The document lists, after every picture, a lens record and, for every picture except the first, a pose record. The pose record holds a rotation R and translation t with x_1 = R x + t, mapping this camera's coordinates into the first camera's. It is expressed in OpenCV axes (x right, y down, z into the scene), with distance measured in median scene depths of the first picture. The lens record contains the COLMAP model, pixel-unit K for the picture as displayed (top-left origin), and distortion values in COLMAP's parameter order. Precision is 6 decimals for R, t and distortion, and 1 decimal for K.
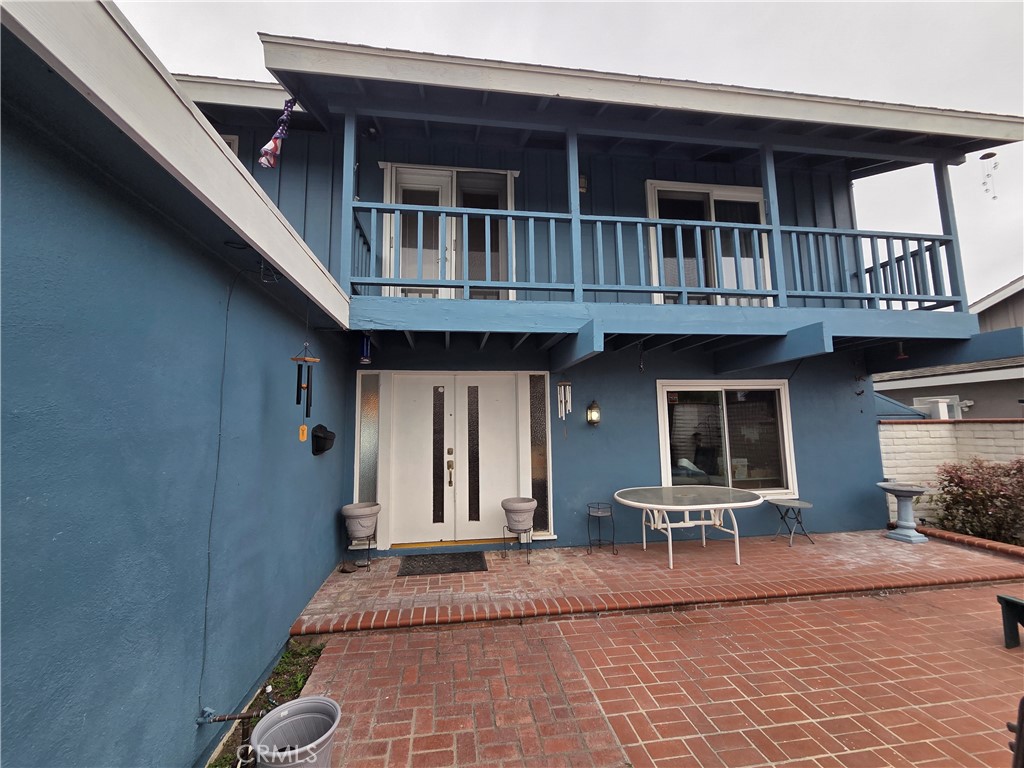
lens RADIAL K [[421.5, 0, 512.8], [0, 421.5, 378.0], [0, 0, 1]] dist [0.000123, 0.000092]
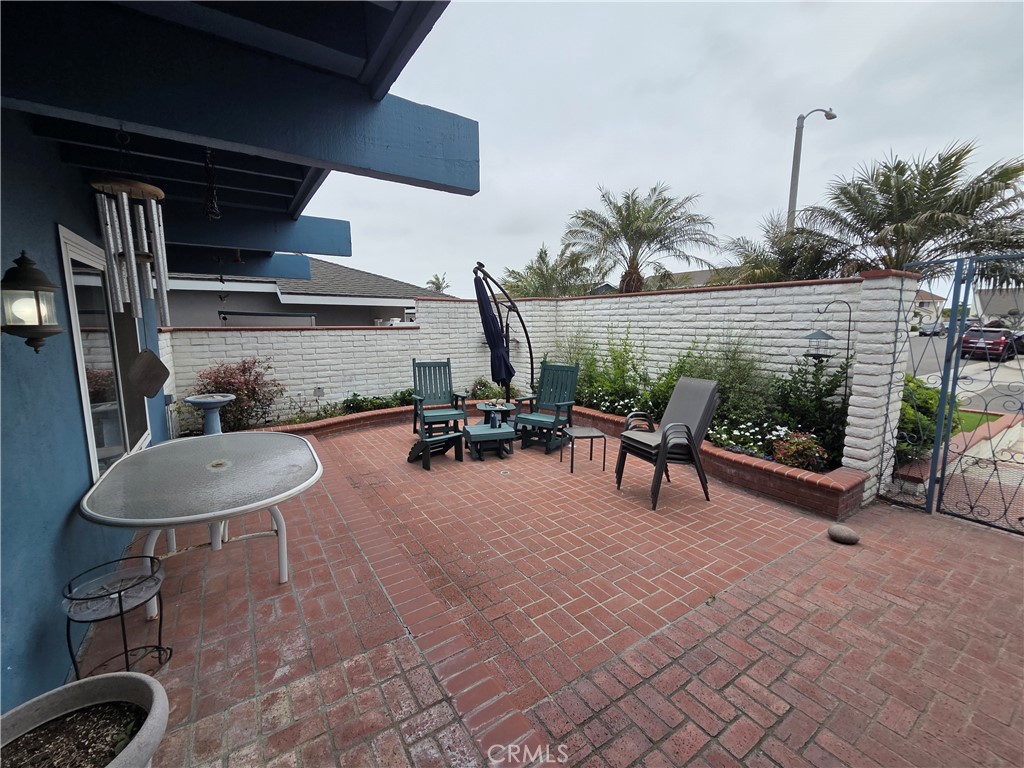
lens RADIAL K [[421.5, 0, 514.4], [0, 421.5, 382.4], [0, 0, 1]] dist [0.000123, 0.000092]
pose [[-0.426082, -0.108747, 0.898125, -0.275156], [-0.087118, 0.993068, 0.078913, 0.125144], [-0.900480, -0.044620, -0.432602, 1.109335]]
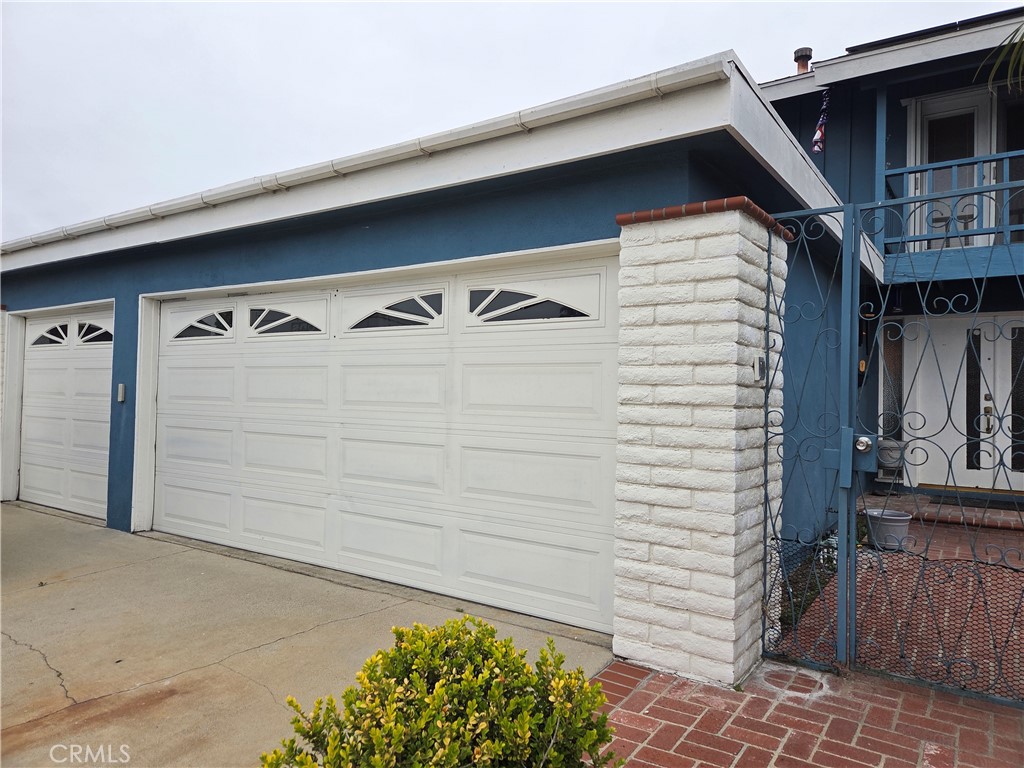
lens RADIAL K [[688.7, 0, 514.9], [0, 688.7, 380.1], [0, 0, 1]] dist [0.025238, -0.006627]
pose [[0.733003, 0.015710, -0.680044, 0.141338], [0.056367, 0.994892, 0.083740, -0.055448], [0.677886, -0.099714, 0.728373, -0.898346]]
